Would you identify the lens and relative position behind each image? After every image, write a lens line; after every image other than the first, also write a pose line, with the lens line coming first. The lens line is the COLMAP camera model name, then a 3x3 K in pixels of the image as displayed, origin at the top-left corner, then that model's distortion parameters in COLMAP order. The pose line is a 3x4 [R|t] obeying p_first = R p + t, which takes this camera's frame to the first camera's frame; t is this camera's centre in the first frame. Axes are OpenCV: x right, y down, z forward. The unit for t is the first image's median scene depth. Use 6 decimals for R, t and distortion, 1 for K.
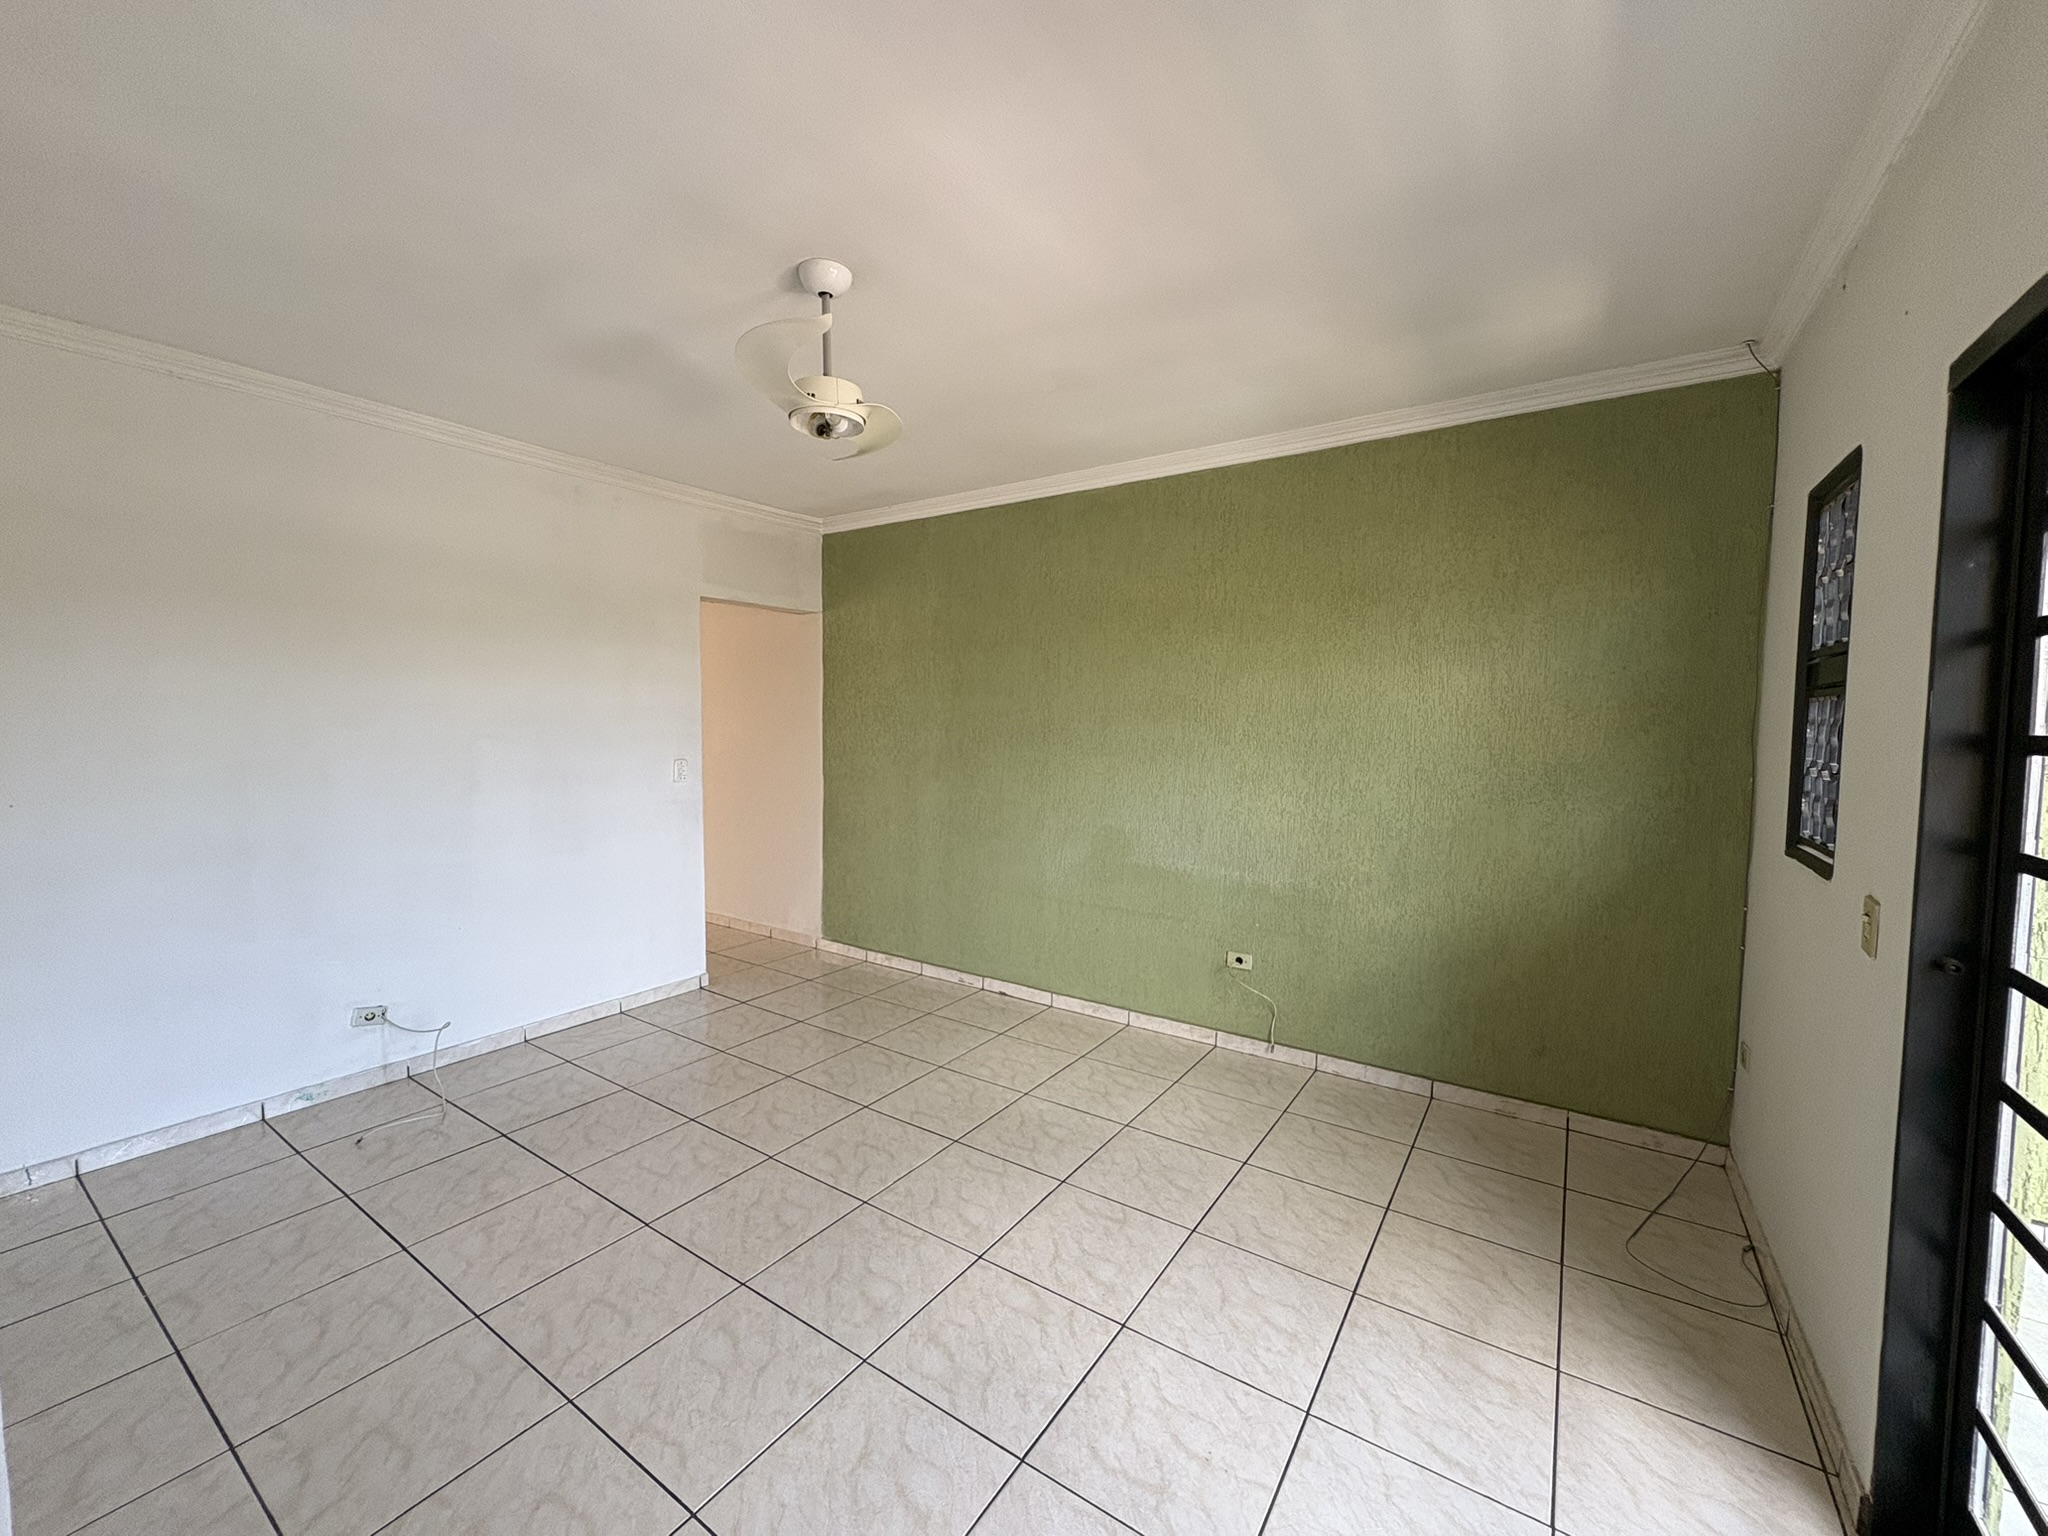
lens RADIAL K [[817.9, 0, 1021.5], [0, 817.9, 770.5], [0, 0, 1]] dist [-0.000350, 0.000467]
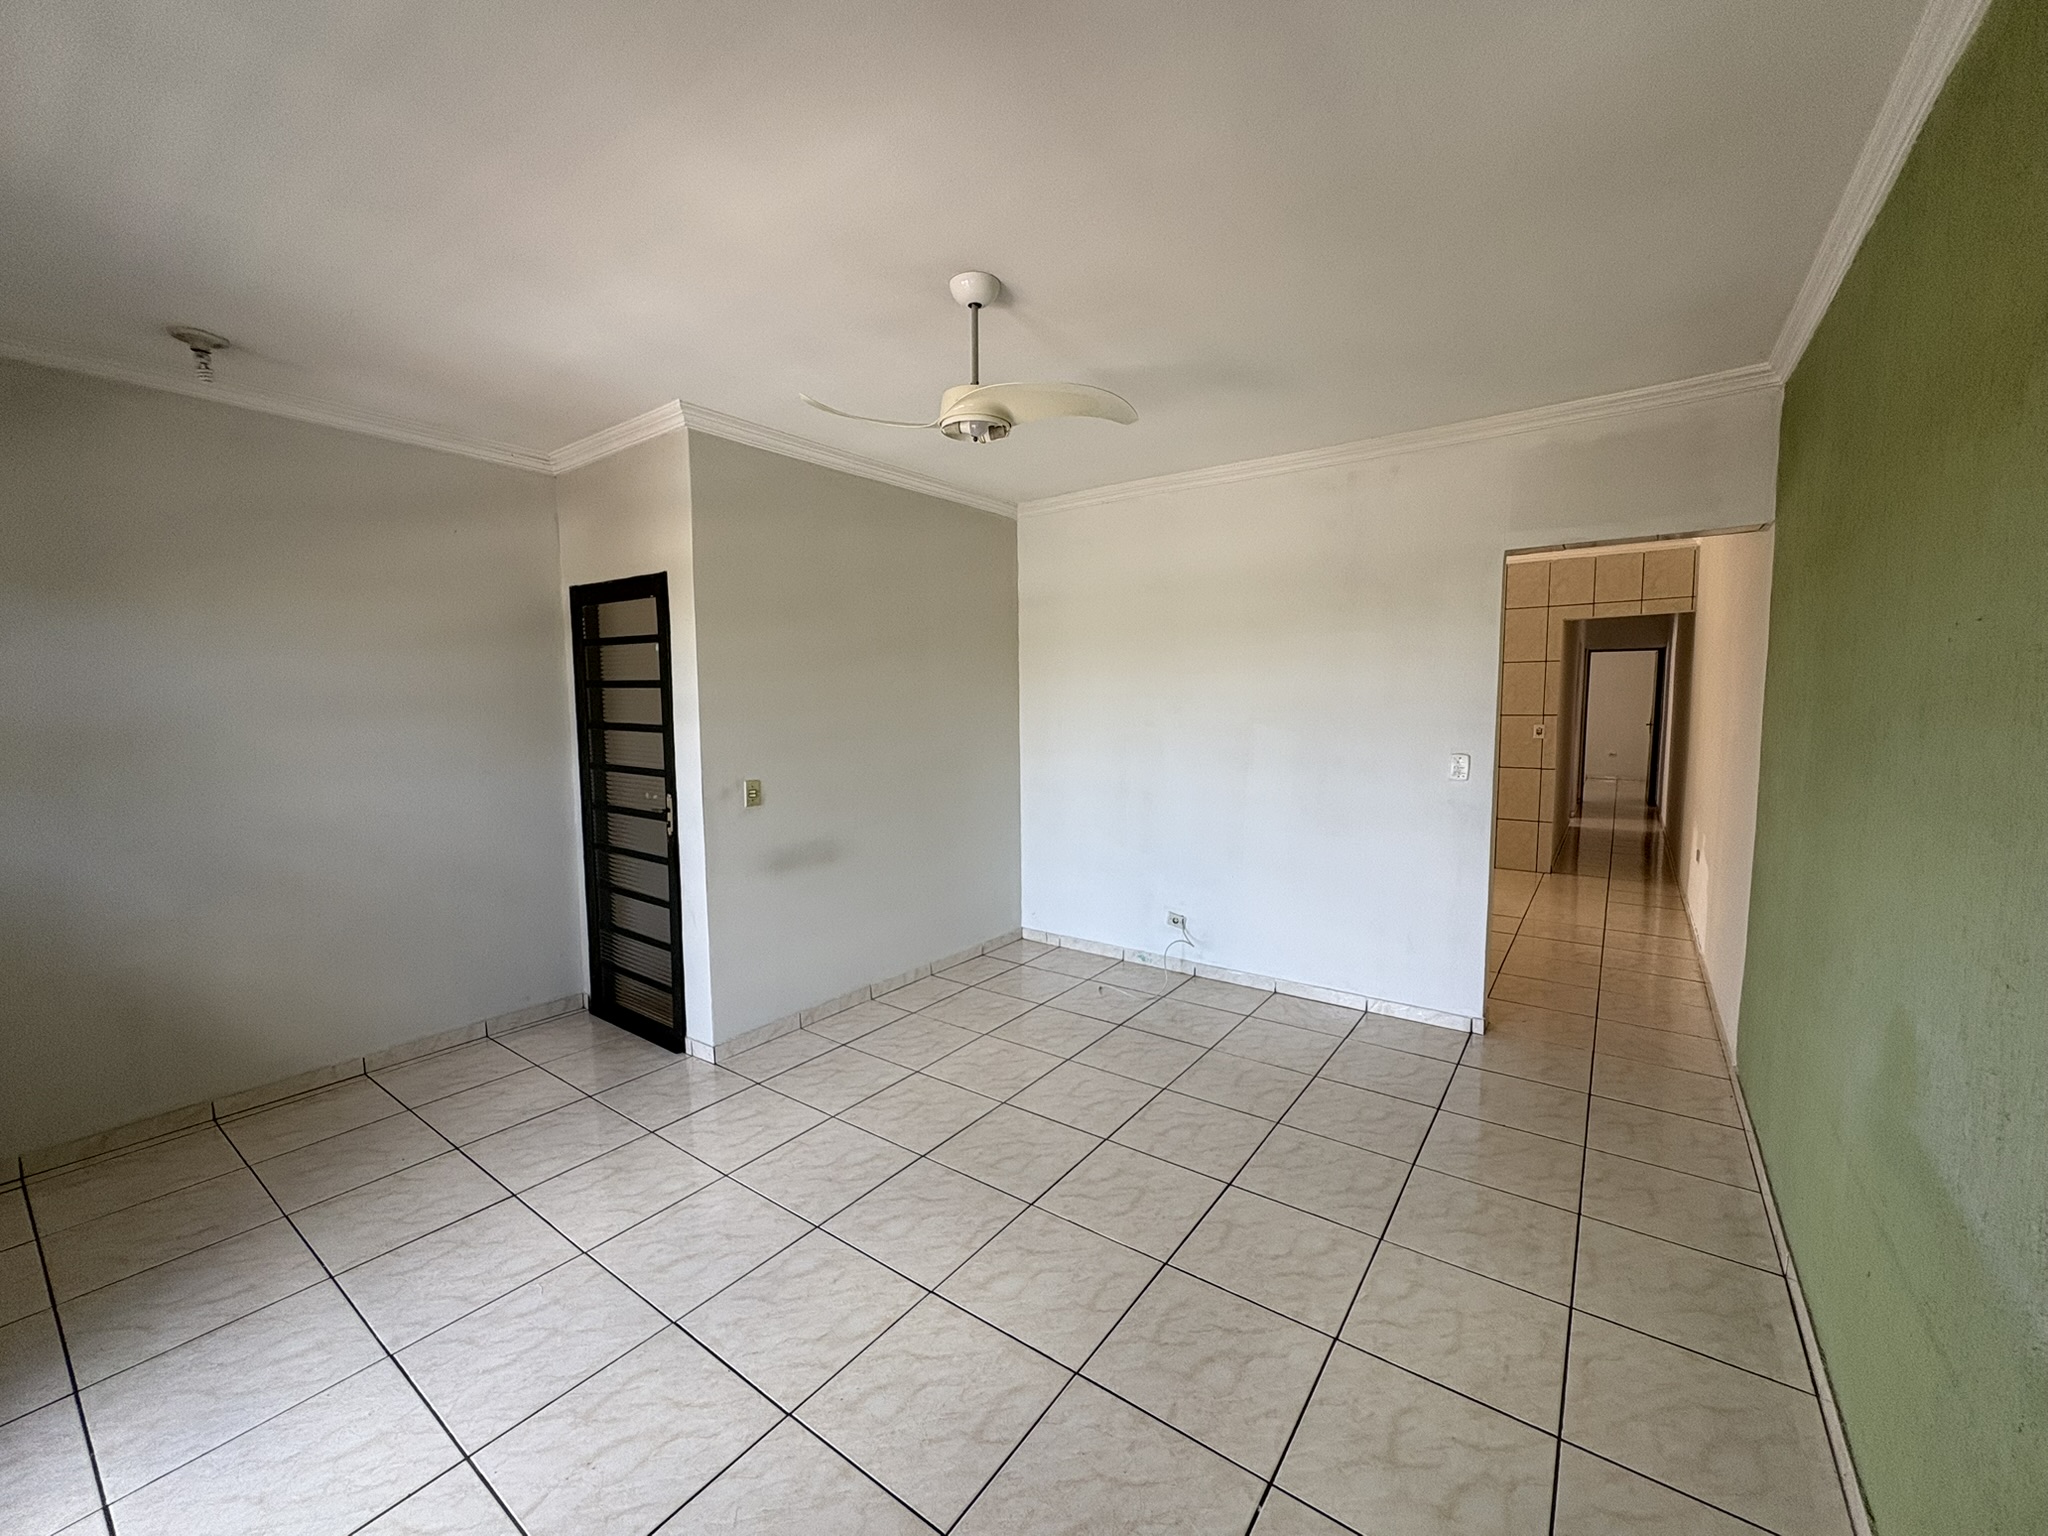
lens RADIAL K [[817.9, 0, 1027.2], [0, 817.9, 769.0], [0, 0, 1]] dist [-0.000350, 0.000467]
pose [[-0.034811, 0.078093, -0.996338, 0.662773], [-0.057209, 0.995152, 0.079998, -0.060628], [0.997755, 0.059784, -0.030174, 0.885593]]
